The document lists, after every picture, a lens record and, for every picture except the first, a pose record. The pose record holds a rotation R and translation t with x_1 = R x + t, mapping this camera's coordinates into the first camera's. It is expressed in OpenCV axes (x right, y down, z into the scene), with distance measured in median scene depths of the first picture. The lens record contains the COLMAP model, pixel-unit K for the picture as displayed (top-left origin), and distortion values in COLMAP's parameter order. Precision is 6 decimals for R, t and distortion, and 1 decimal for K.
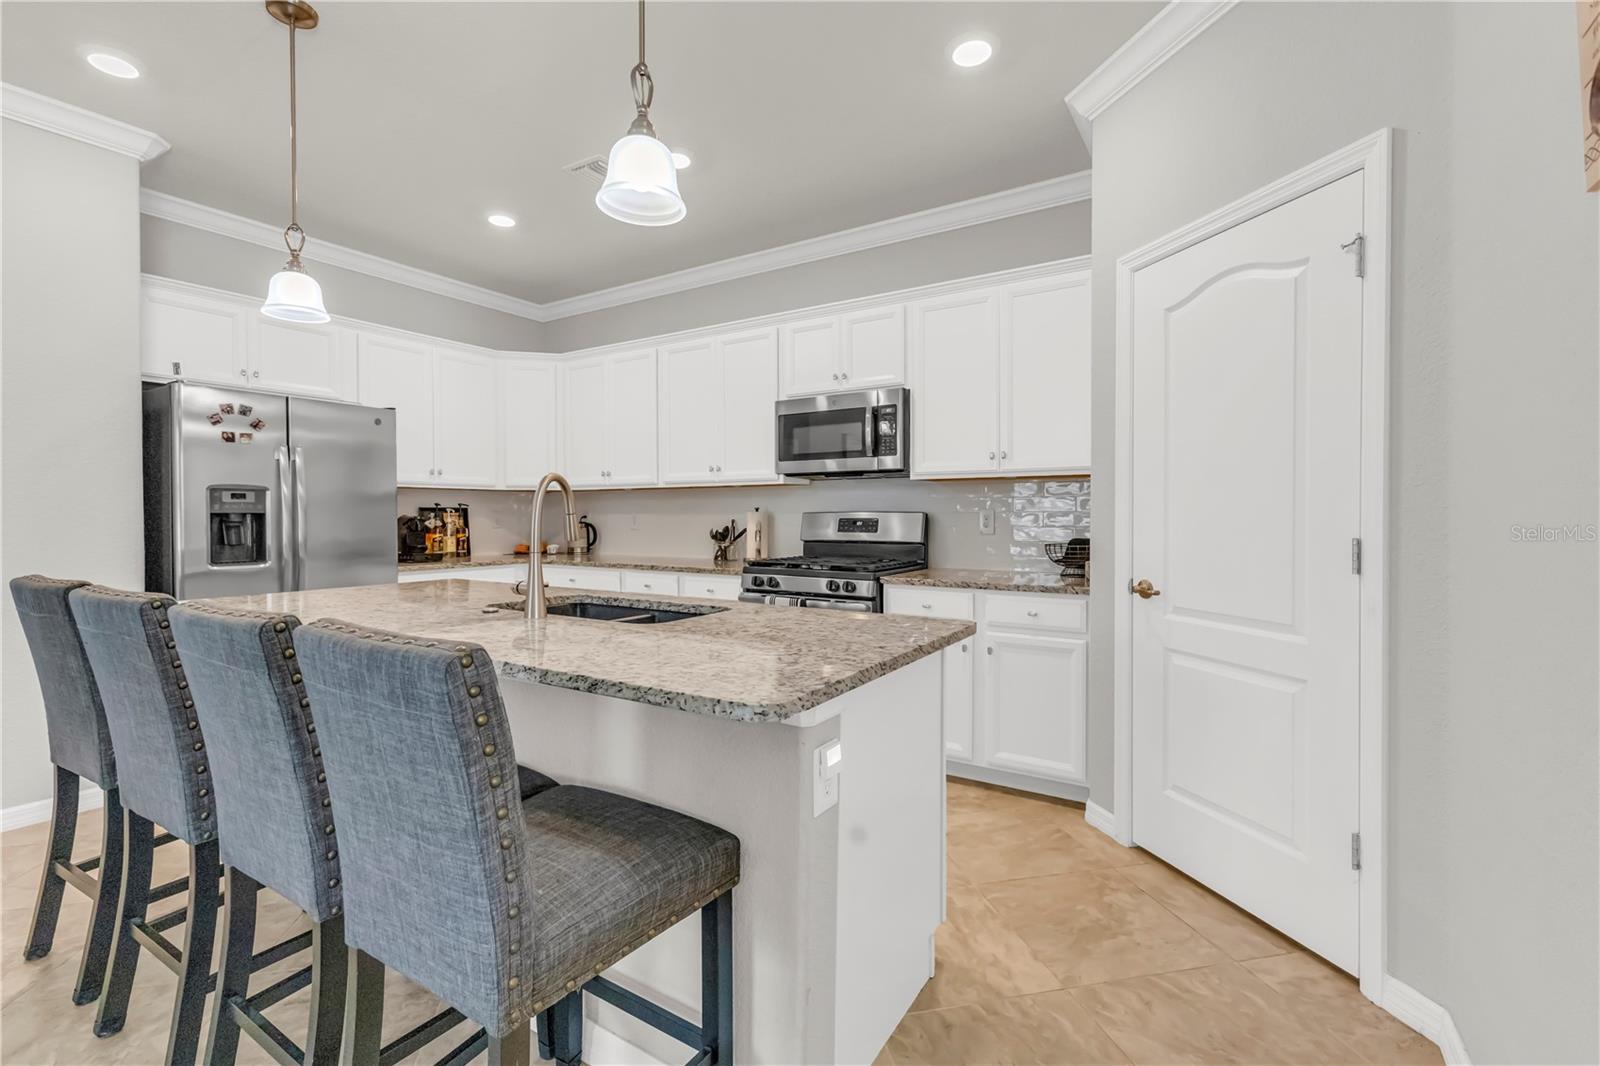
lens RADIAL K [[704.7, 0, 805.0], [0, 704.7, 530.3], [0, 0, 1]] dist [0.008626, -0.000235]
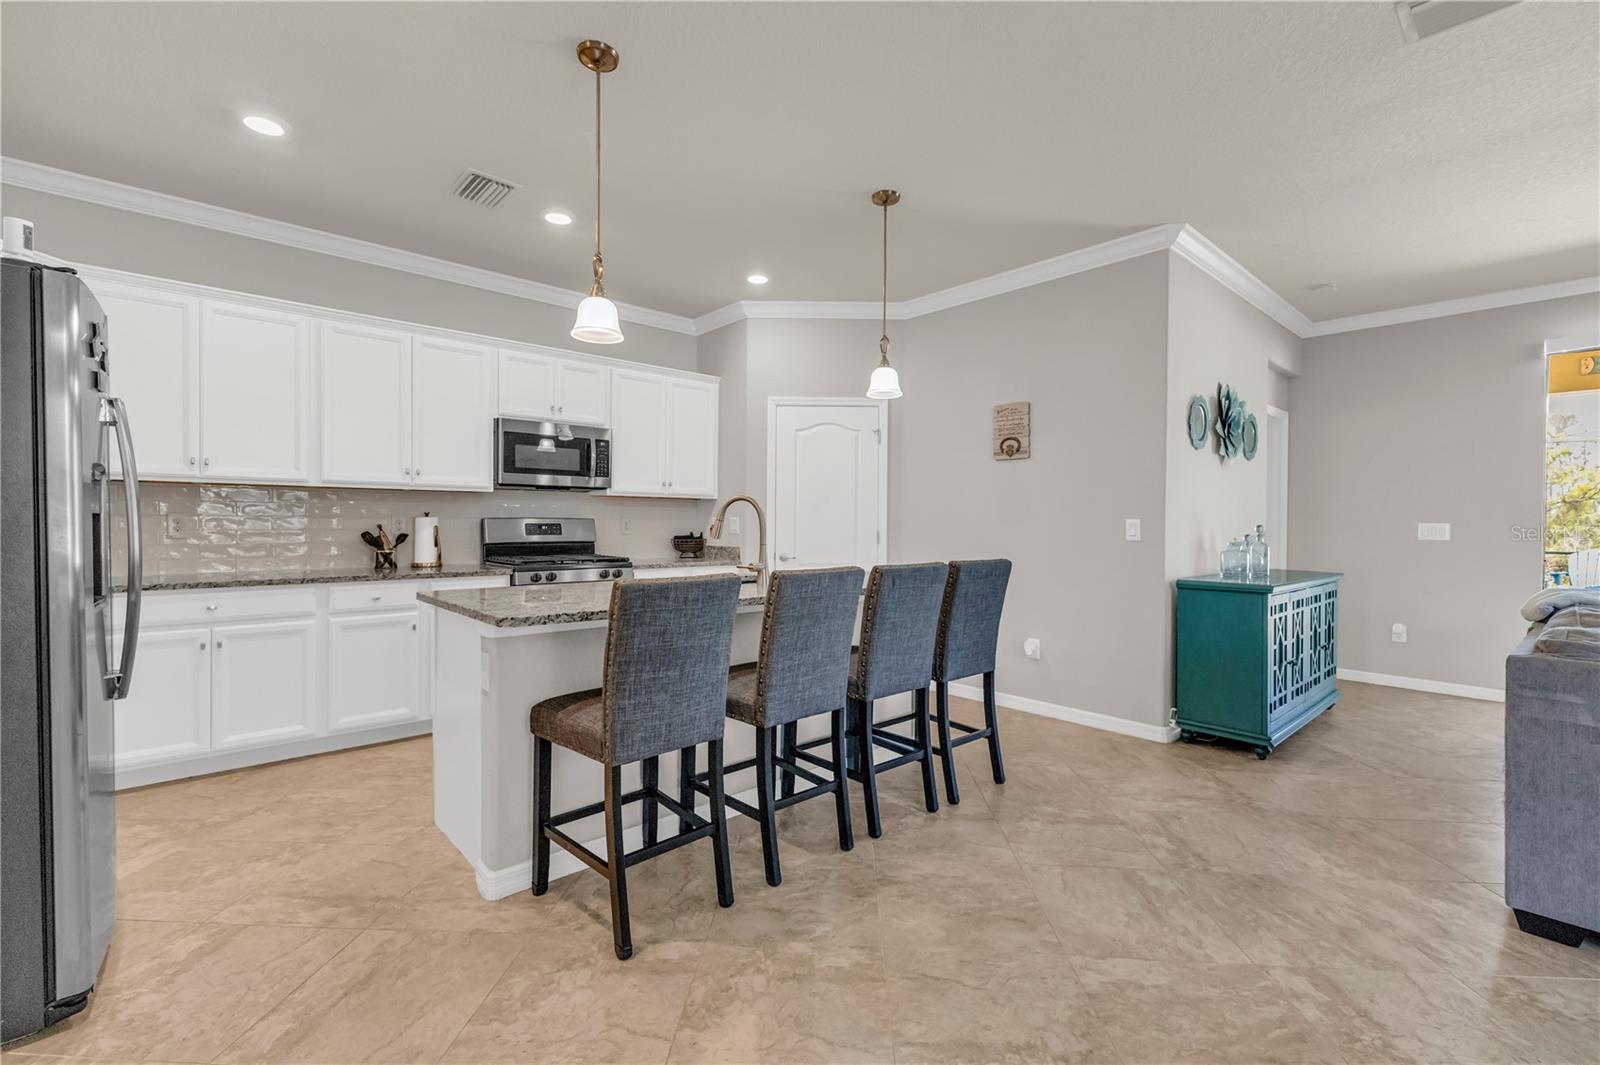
lens RADIAL K [[704.7, 0, 805.9], [0, 704.7, 531.3], [0, 0, 1]] dist [0.008626, -0.000235]
pose [[0.254476, -0.009622, 0.967031, -1.082291], [0.013062, 0.999893, 0.006512, -0.005327], [-0.966991, 0.010974, 0.254575, 0.273960]]
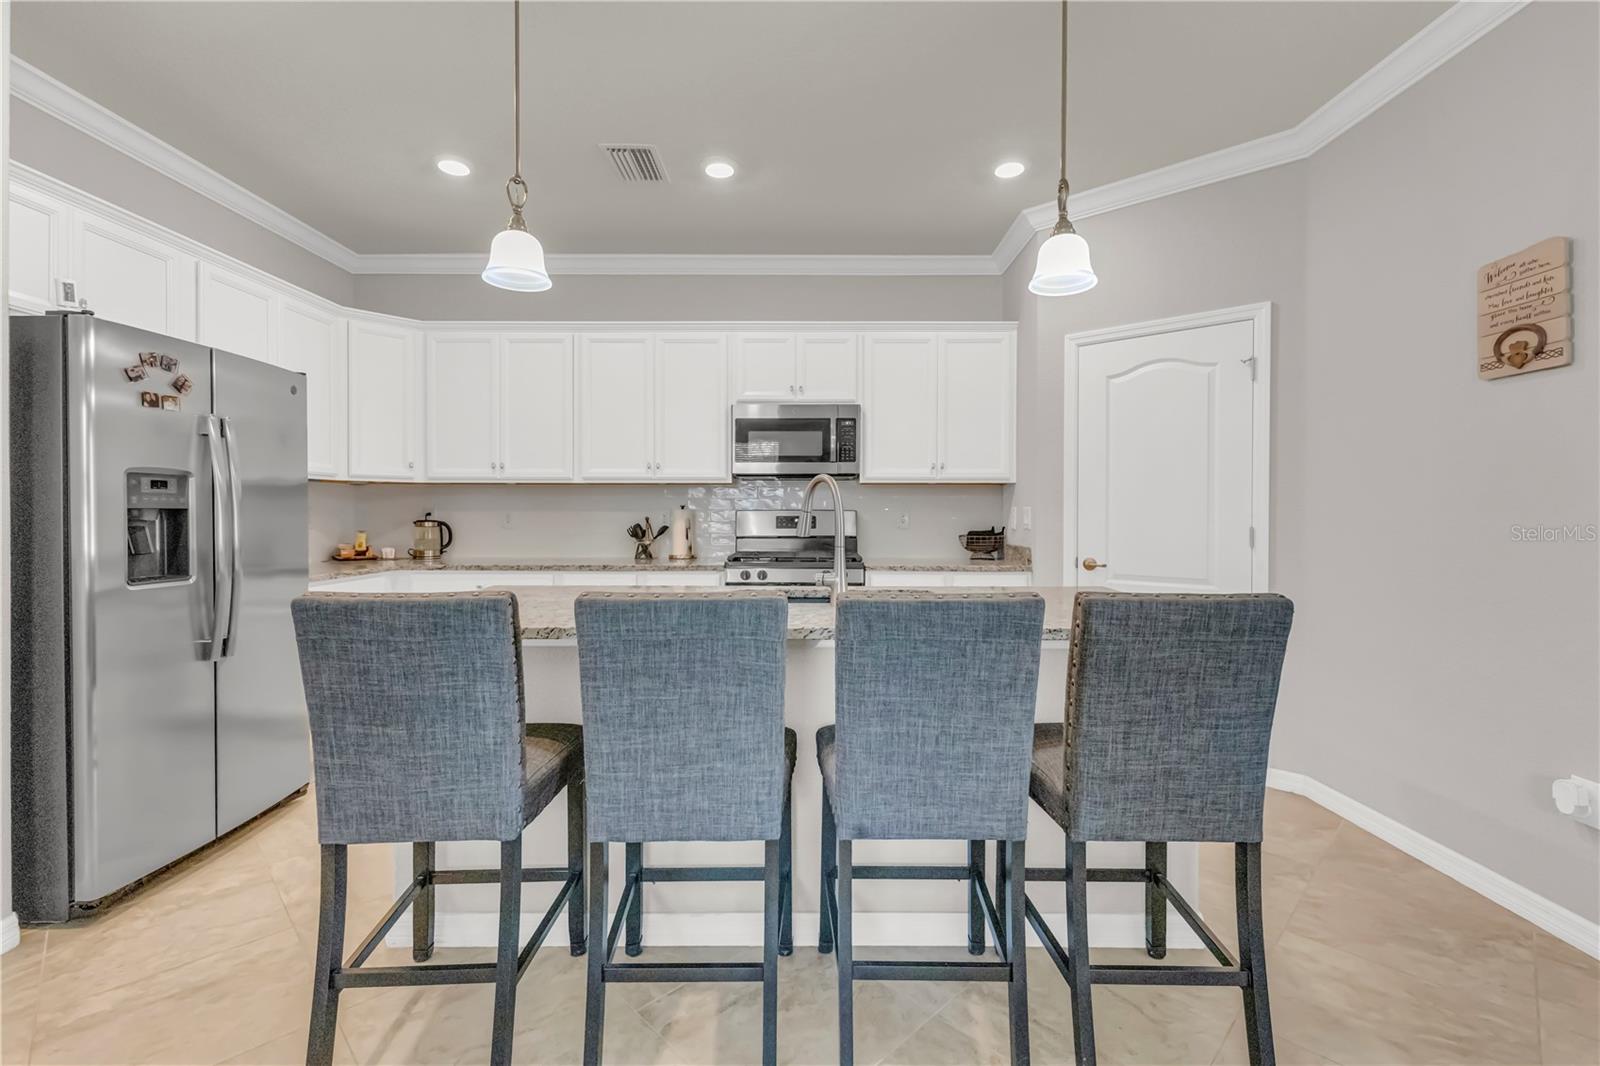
lens RADIAL K [[704.7, 0, 809.3], [0, 704.7, 519.7], [0, 0, 1]] dist [0.008626, -0.000235]
pose [[0.843496, -0.003393, 0.537124, -0.553477], [0.008850, 0.999932, -0.007581, -0.002001], [-0.537062, 0.011148, 0.843469, 0.053668]]
